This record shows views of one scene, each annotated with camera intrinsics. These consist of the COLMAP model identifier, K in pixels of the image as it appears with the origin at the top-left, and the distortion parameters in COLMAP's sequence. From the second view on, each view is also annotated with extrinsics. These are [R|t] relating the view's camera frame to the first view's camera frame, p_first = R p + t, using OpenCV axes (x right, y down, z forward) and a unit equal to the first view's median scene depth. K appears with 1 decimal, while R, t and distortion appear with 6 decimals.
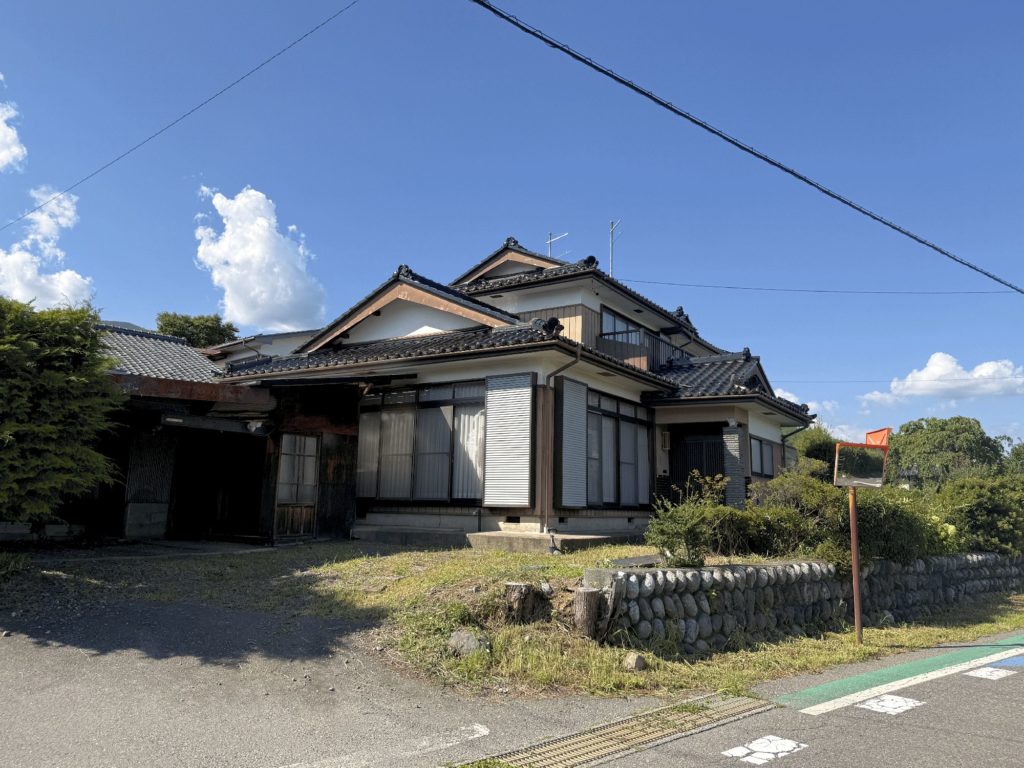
lens RADIAL K [[674.3, 0, 512.0], [0, 674.3, 384.0], [0, 0, 1]] dist [0.000147, -0.001044]
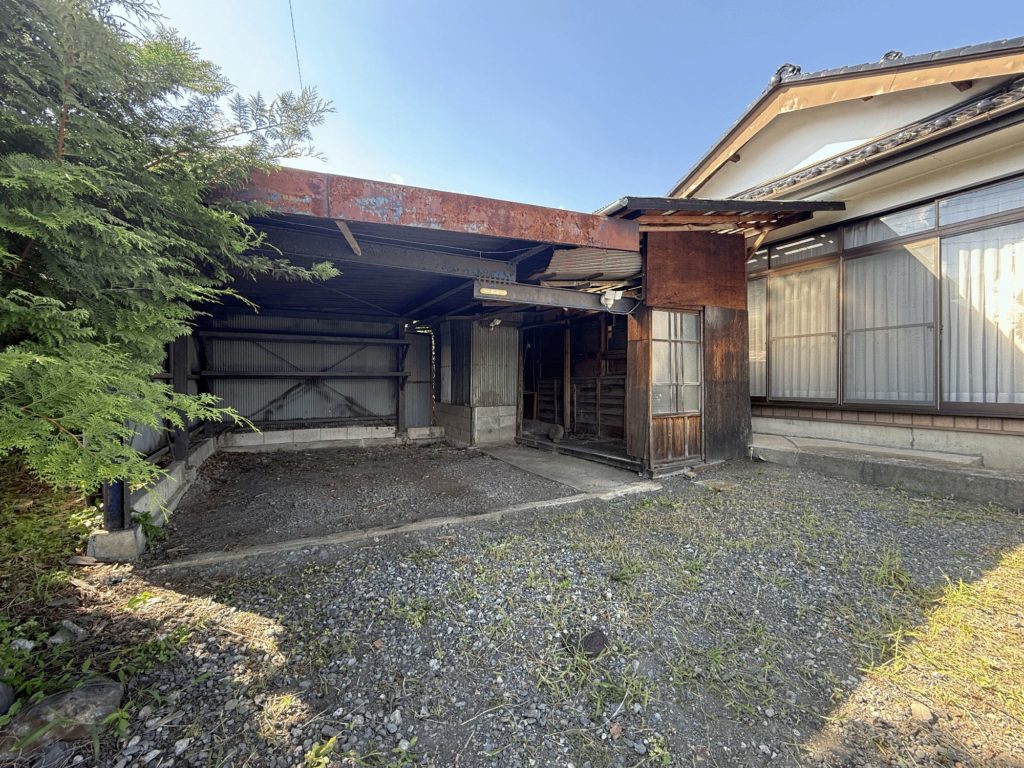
lens RADIAL K [[413.6, 0, 512.0], [0, 413.6, 384.0], [0, 0, 1]] dist [-0.000368, 0.000008]
pose [[0.865887, -0.015177, -0.500009, -0.243164], [0.104372, 0.983023, 0.150908, 0.066288], [0.489230, -0.182856, 0.852770, 0.545940]]
